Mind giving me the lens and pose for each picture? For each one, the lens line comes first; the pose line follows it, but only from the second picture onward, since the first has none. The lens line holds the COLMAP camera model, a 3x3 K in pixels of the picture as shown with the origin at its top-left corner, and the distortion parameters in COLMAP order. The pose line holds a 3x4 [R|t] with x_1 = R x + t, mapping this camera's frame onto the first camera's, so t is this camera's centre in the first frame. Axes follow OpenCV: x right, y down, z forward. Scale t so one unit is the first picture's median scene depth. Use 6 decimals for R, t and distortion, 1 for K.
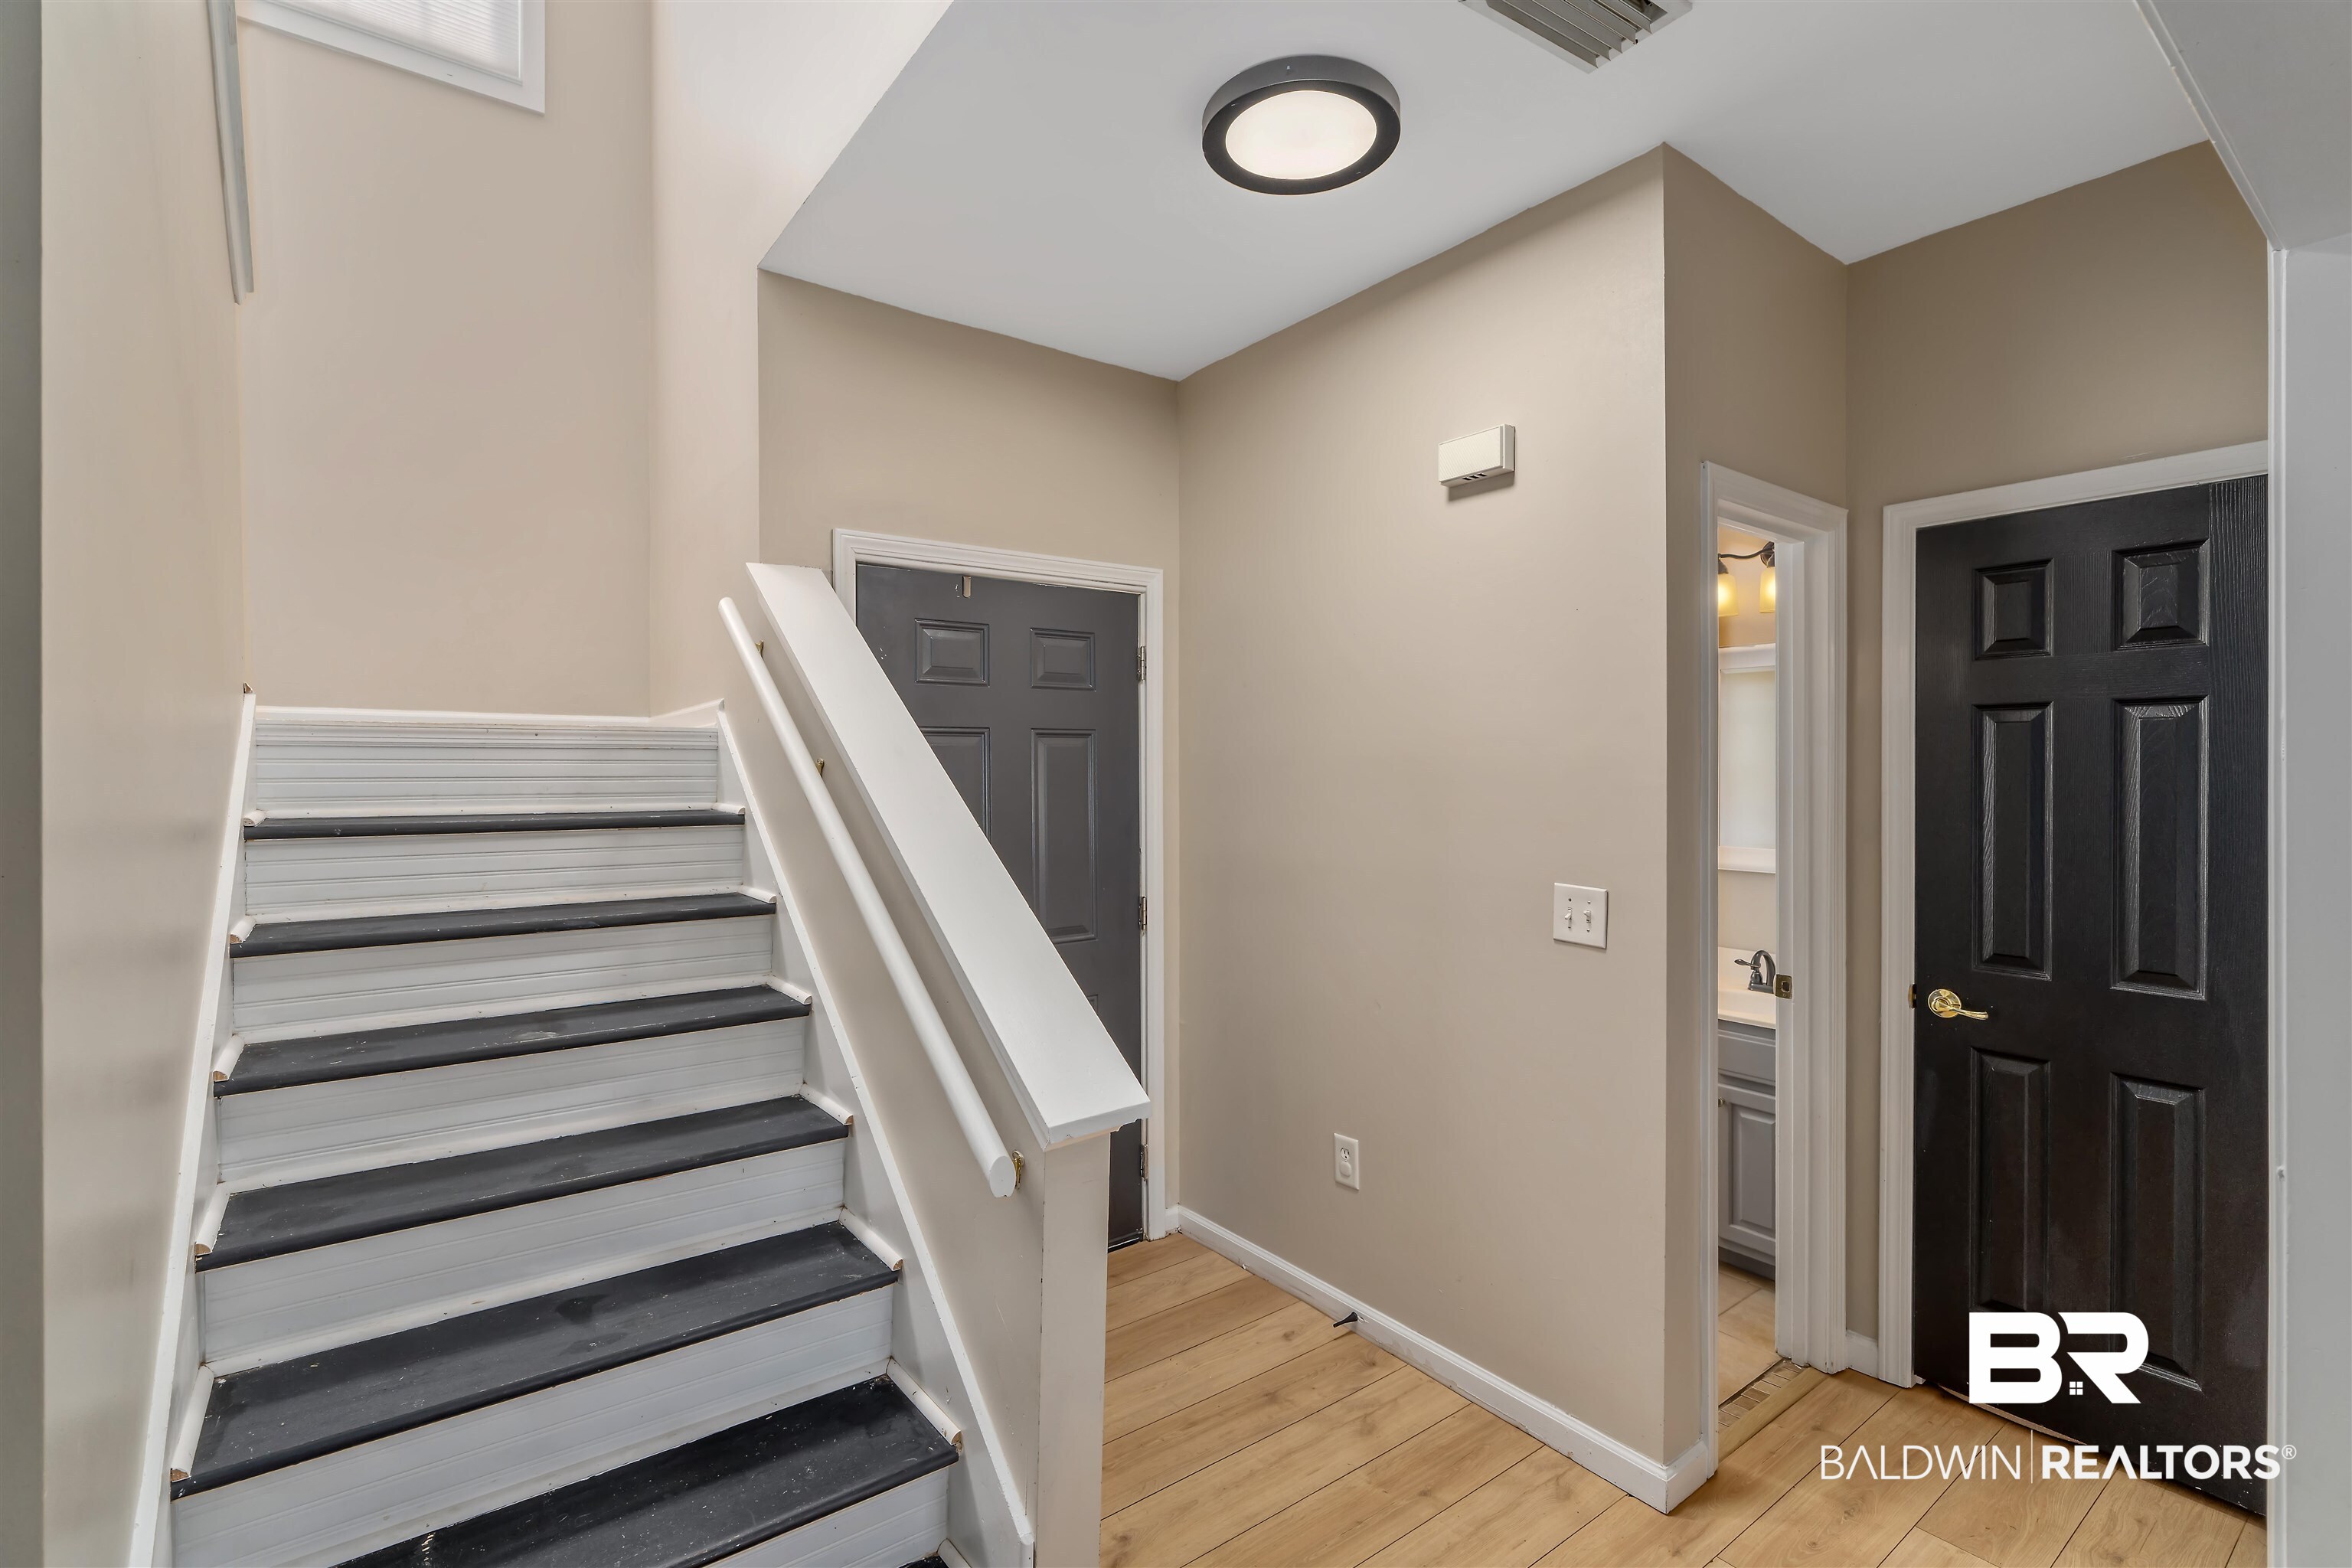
lens RADIAL K [[1062.3, 0, 1177.8], [0, 1062.3, 798.6], [0, 0, 1]] dist [-0.002518, 0.000401]
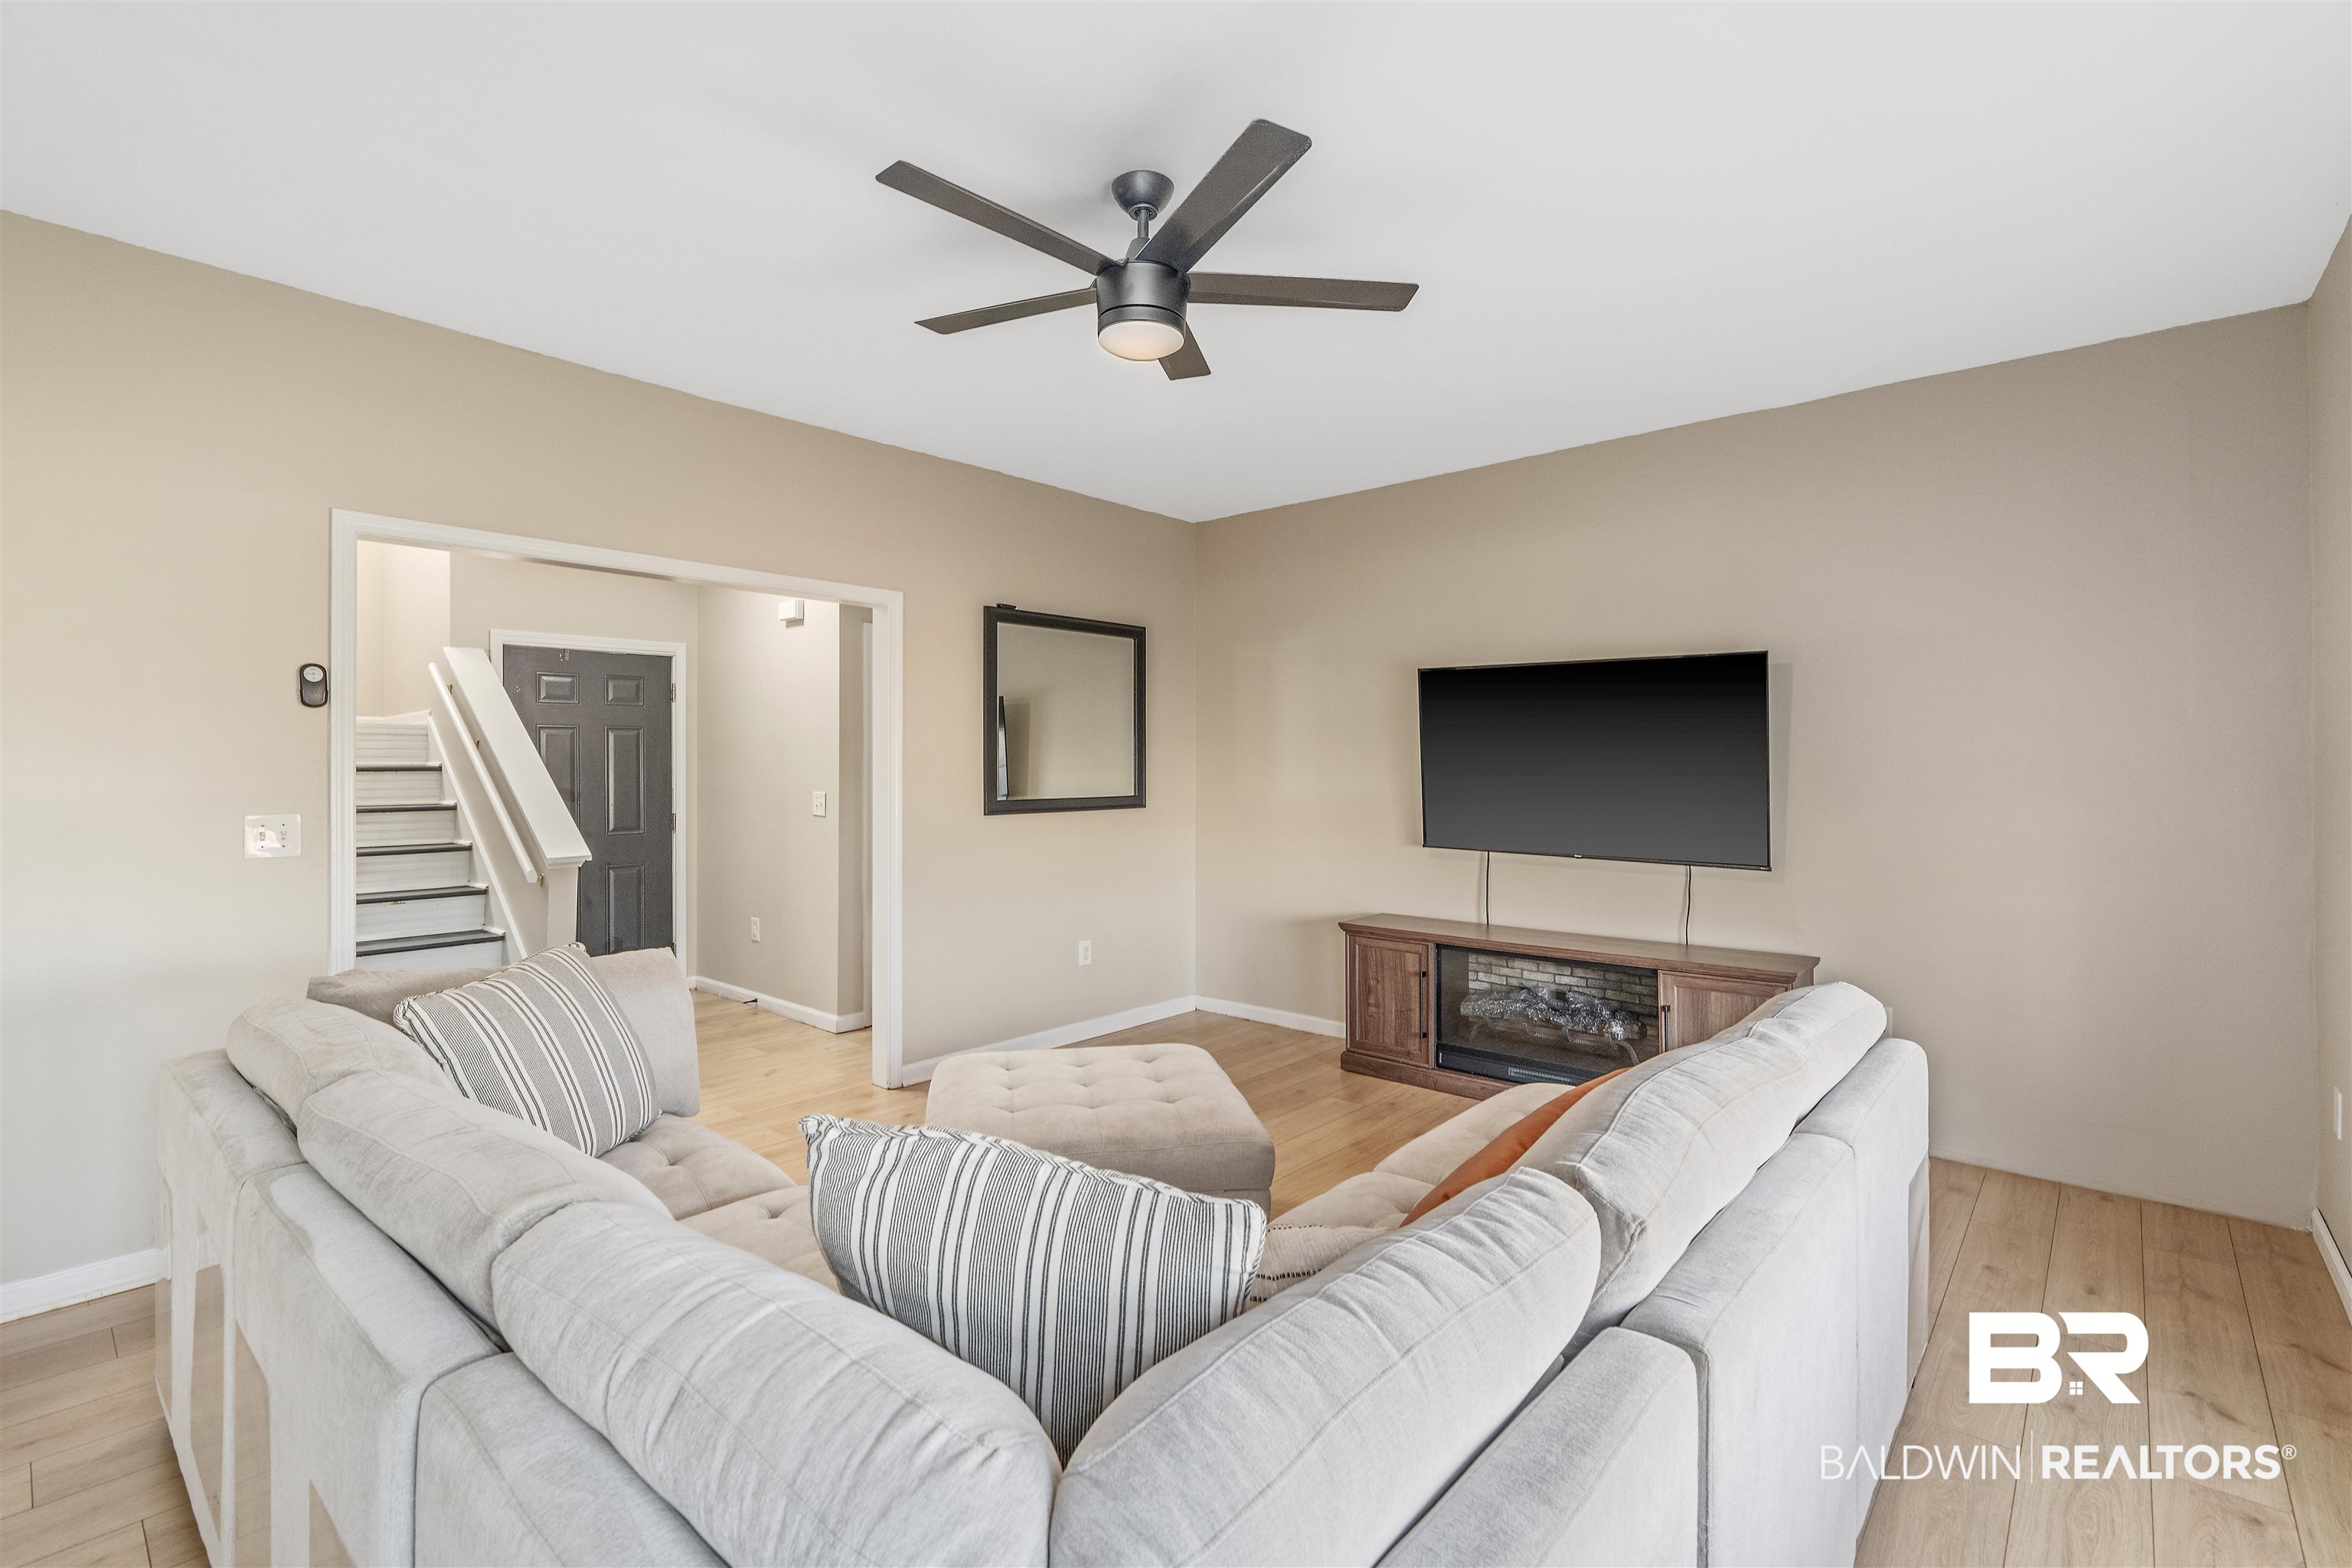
lens RADIAL K [[1073.5, 0, 1176.0], [0, 1073.5, 784.0], [0, 0, 1]] dist [-0.001429, 0.000194]
pose [[0.980546, -0.004178, 0.196246, 0.589901], [0.005932, 0.999948, -0.008353, 0.074809], [-0.196201, 0.009354, 0.980519, -1.342564]]
